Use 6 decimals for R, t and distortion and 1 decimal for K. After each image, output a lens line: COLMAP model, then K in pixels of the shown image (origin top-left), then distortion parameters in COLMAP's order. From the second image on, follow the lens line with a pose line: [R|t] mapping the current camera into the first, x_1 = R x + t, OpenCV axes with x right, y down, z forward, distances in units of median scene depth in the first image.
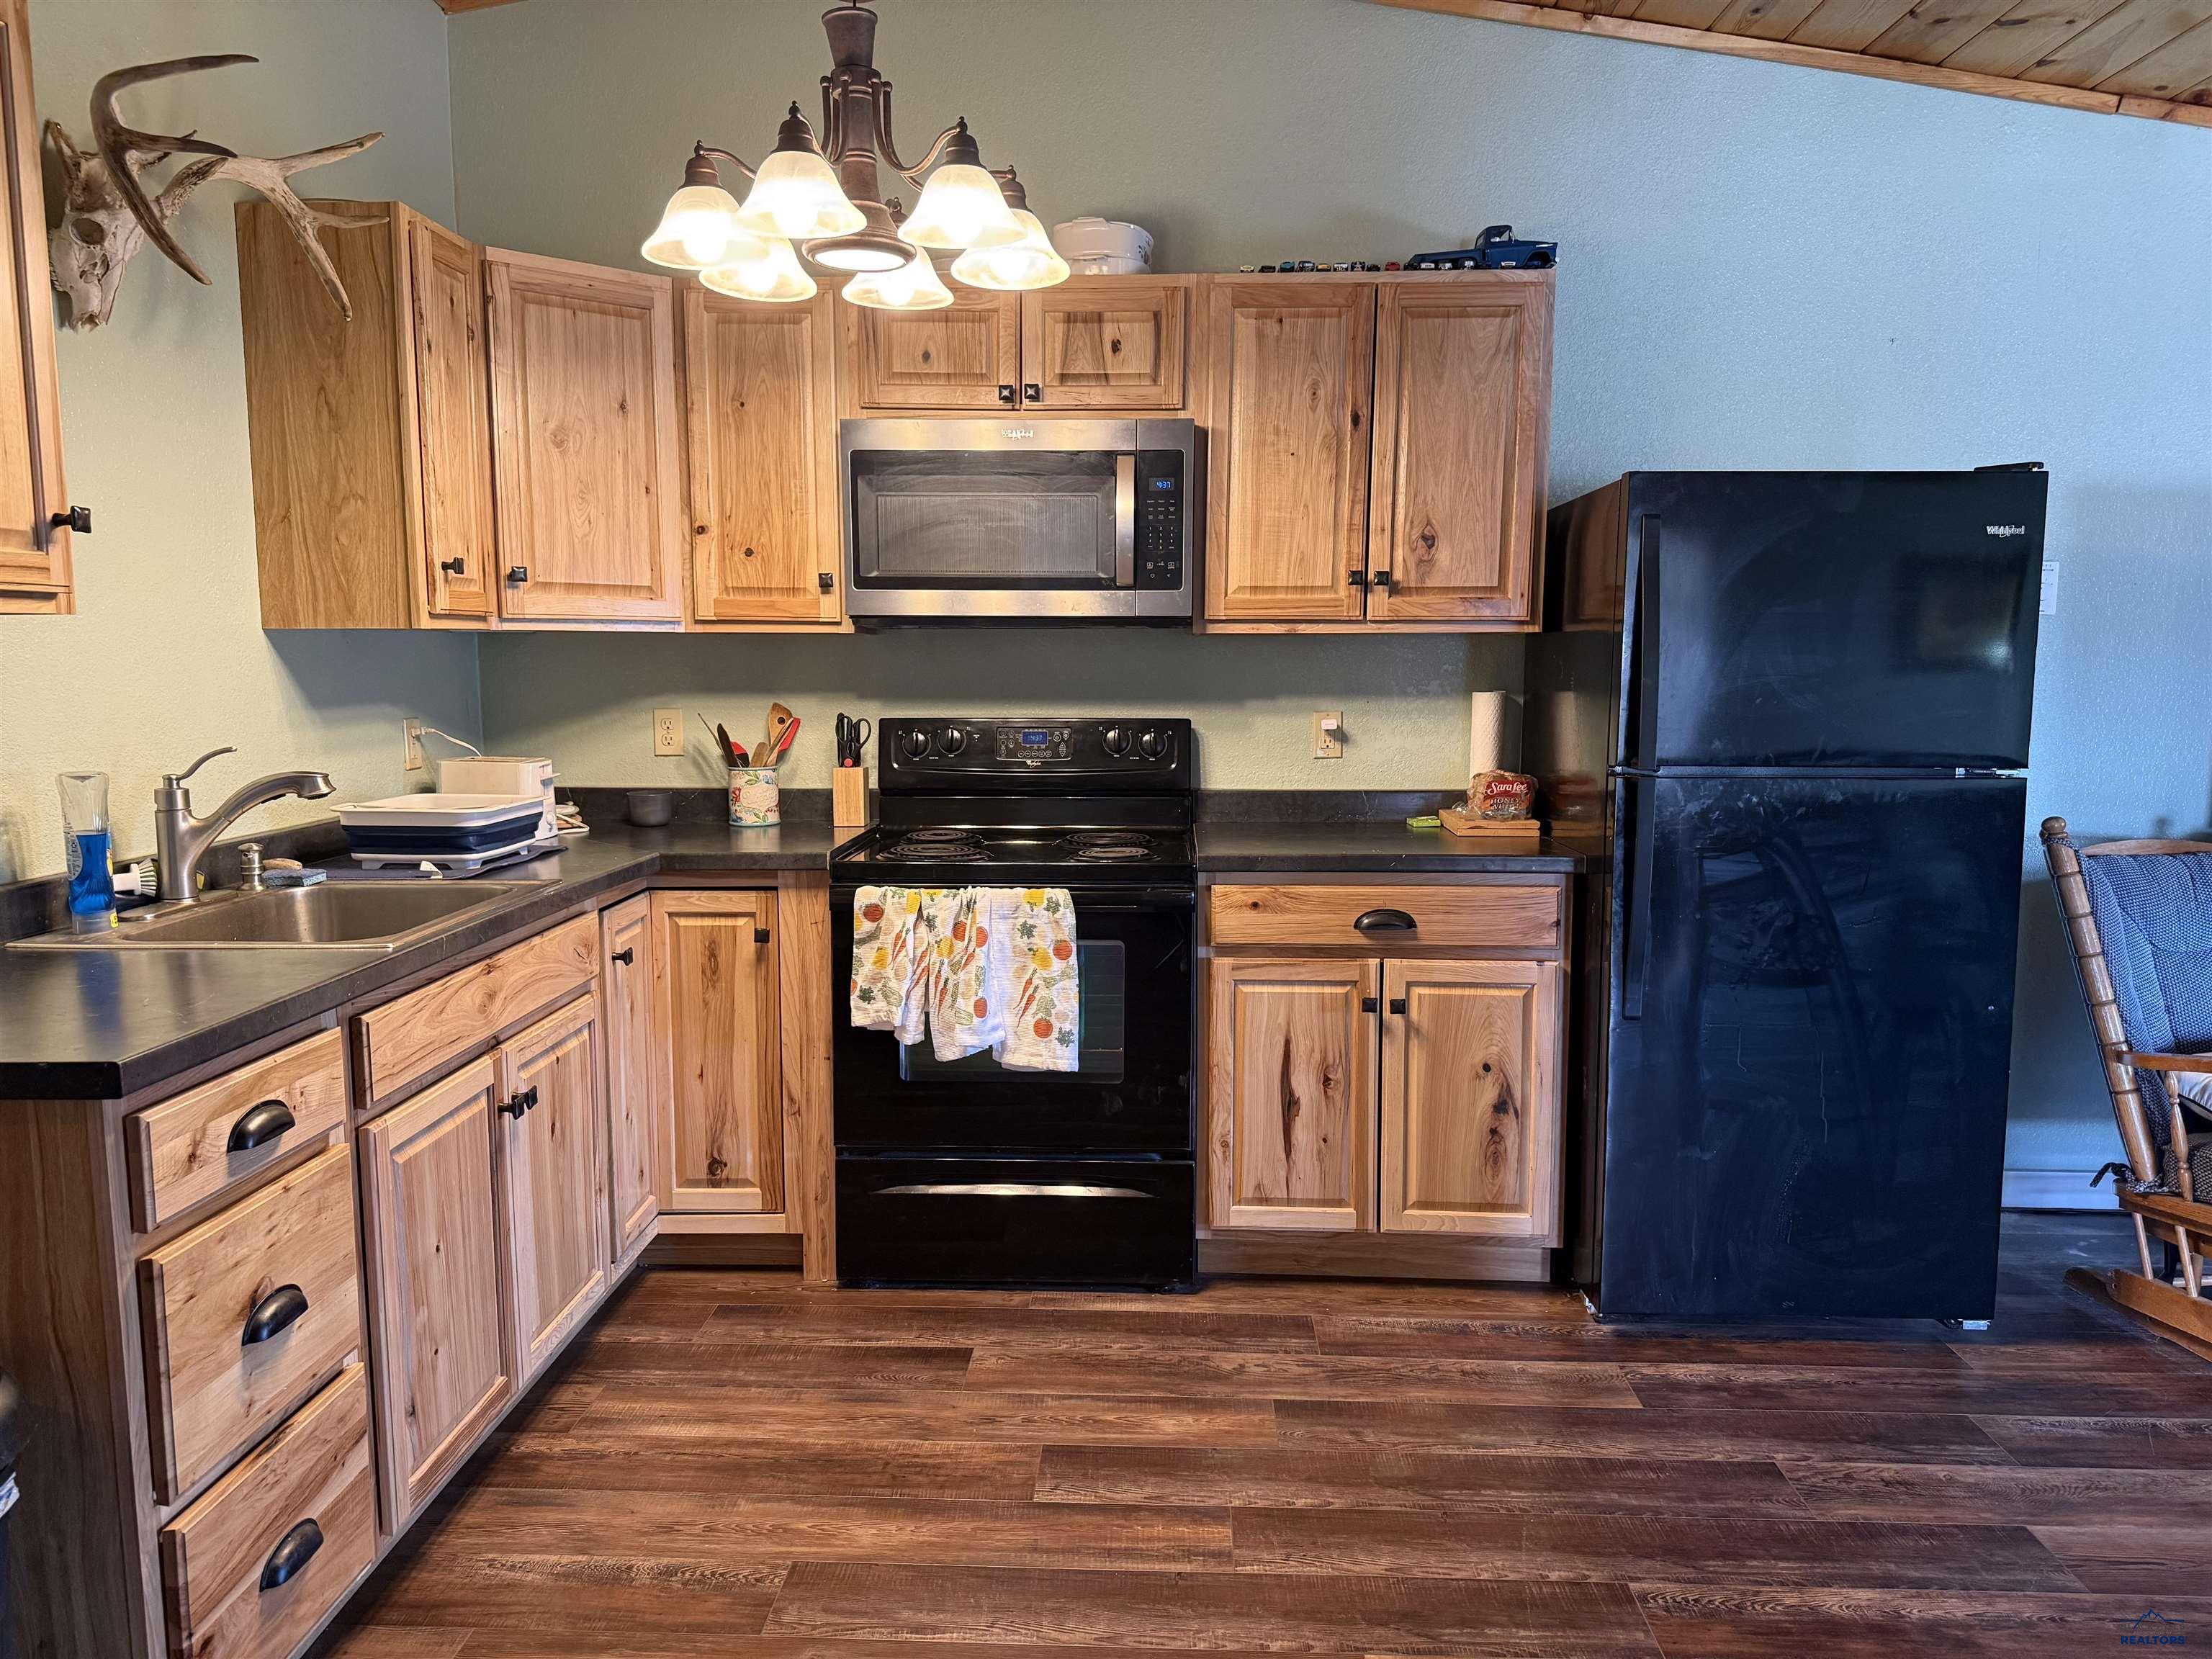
lens RADIAL K [[1549.0, 0, 1100.0], [0, 1549.0, 821.4], [0, 0, 1]] dist [-0.001473, -0.002395]
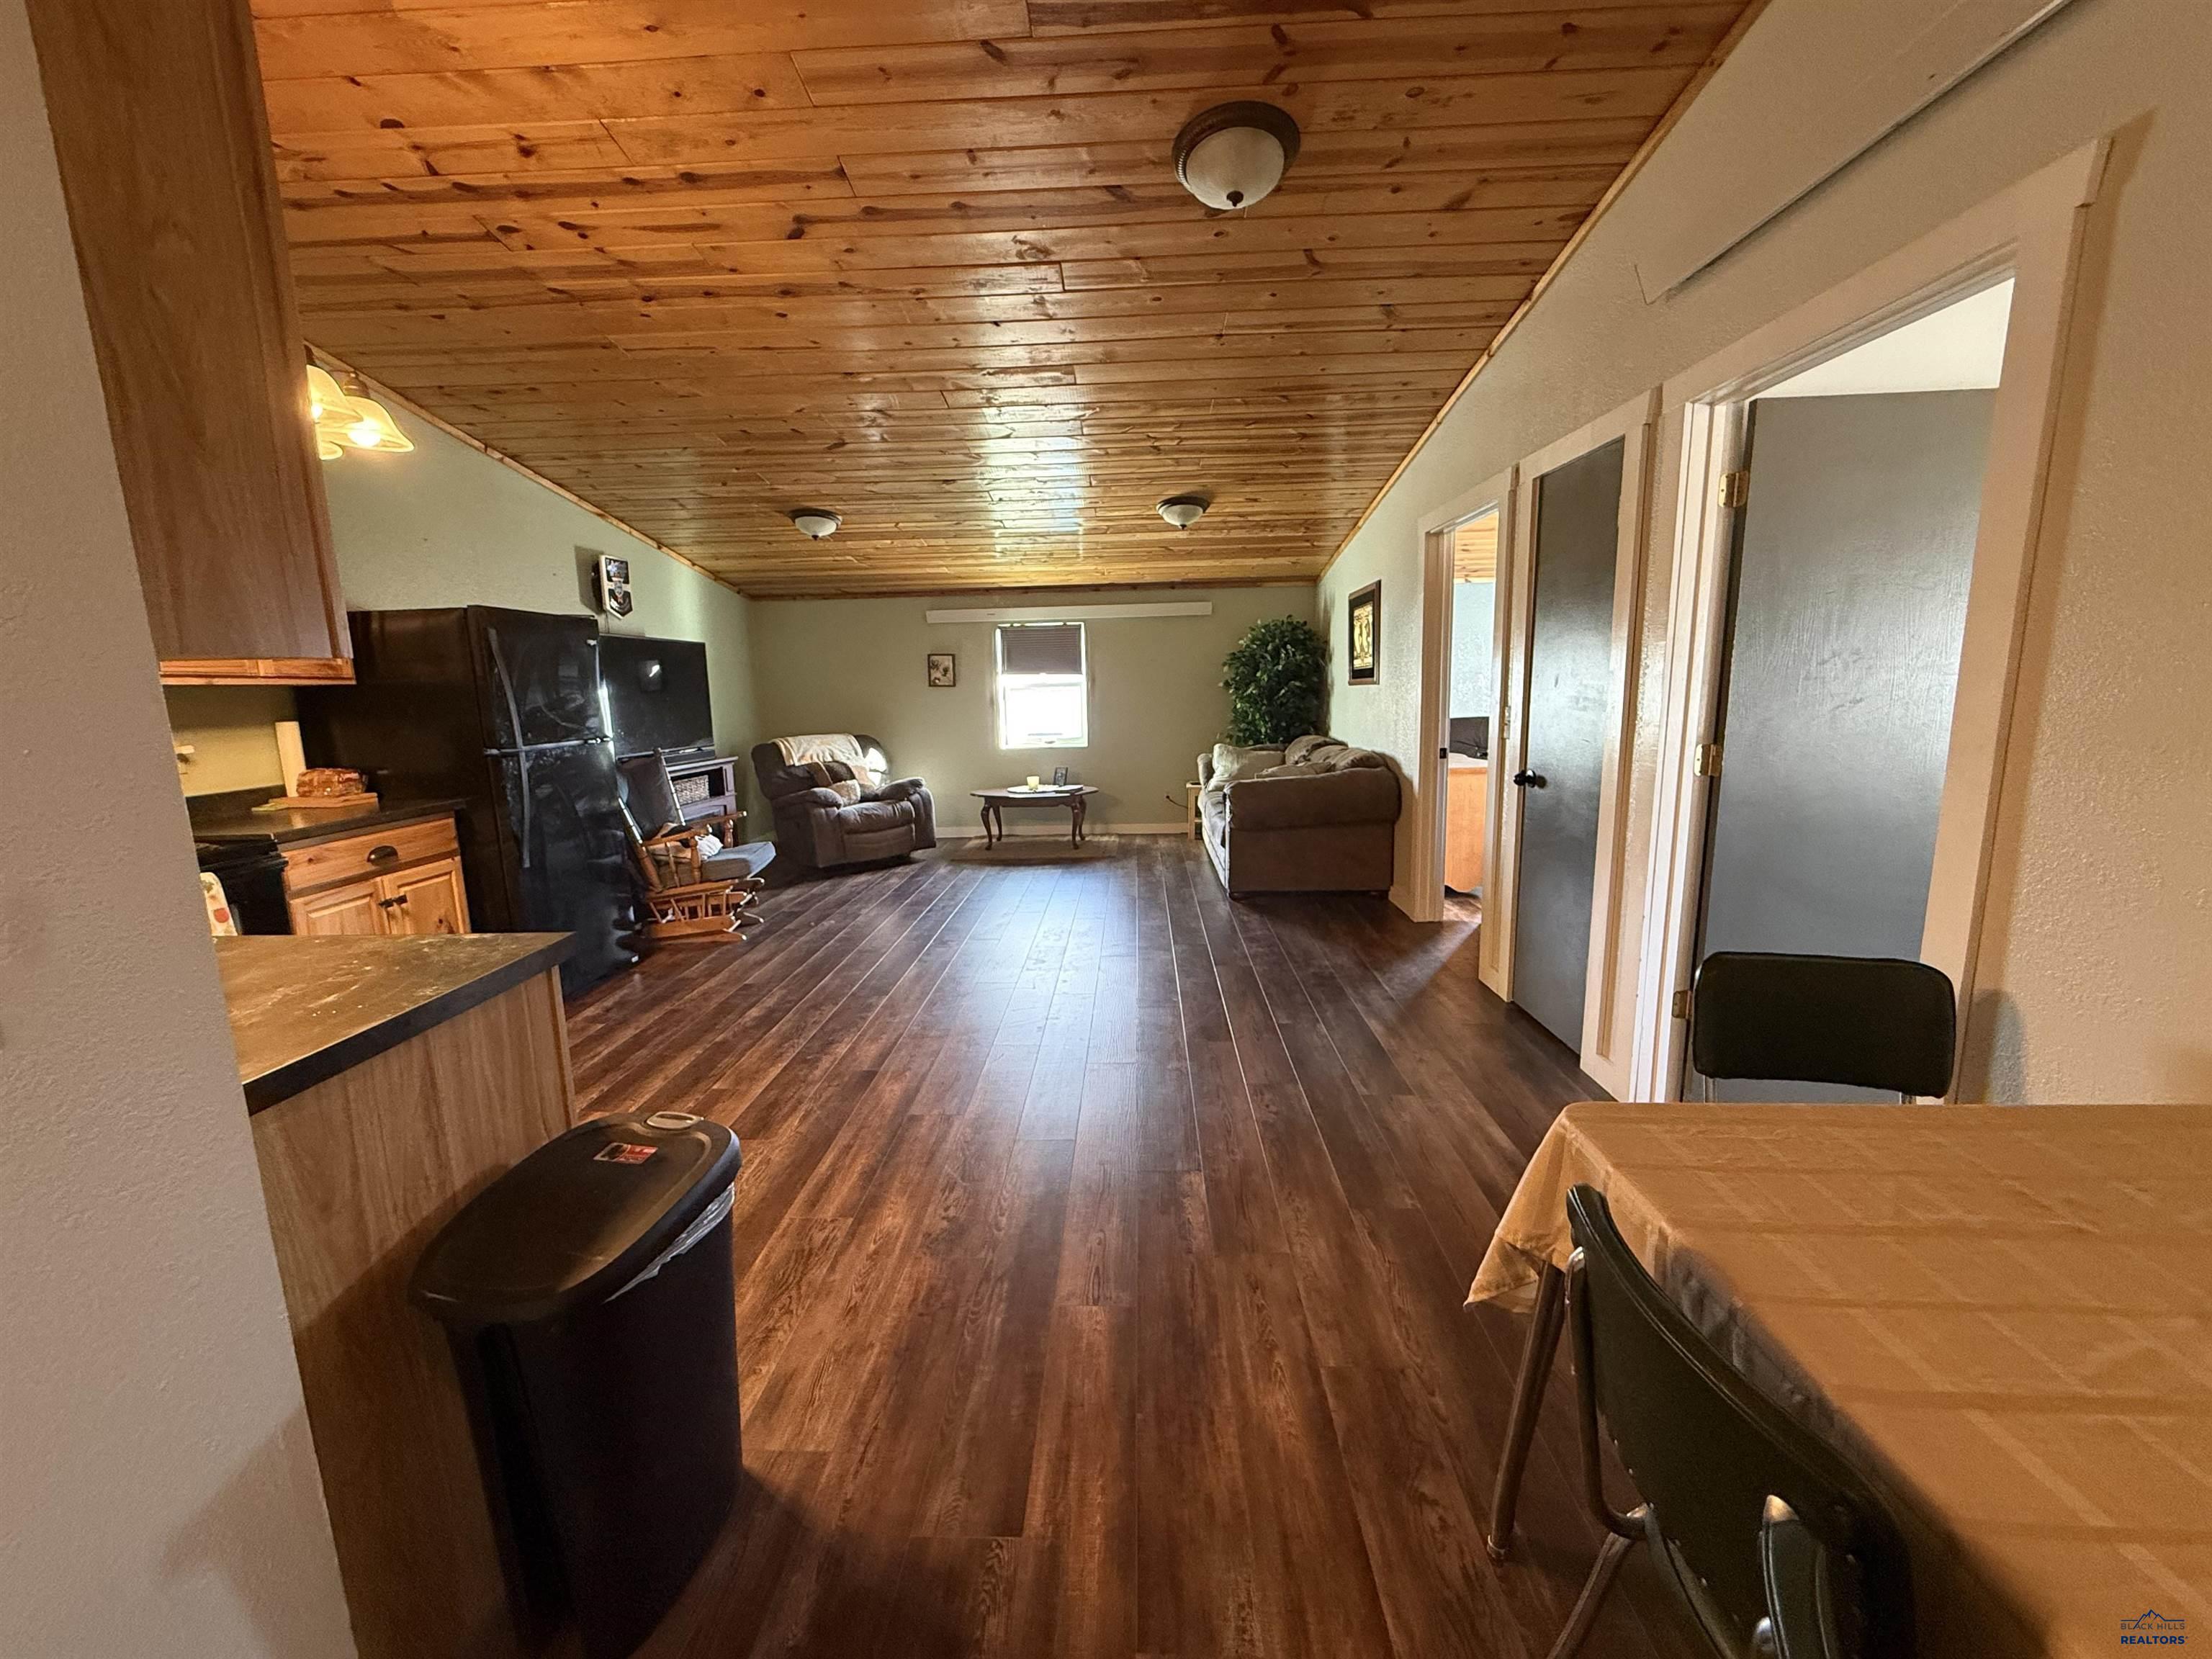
lens RADIAL K [[883.1, 0, 1099.4], [0, 883.1, 828.7], [0, 0, 1]] dist [-0.001083, 0.000420]
pose [[-0.006351, -0.168404, 0.985698, -0.862242], [0.125814, 0.977750, 0.167857, -0.029488], [-0.992033, 0.125081, 0.014978, 0.214919]]
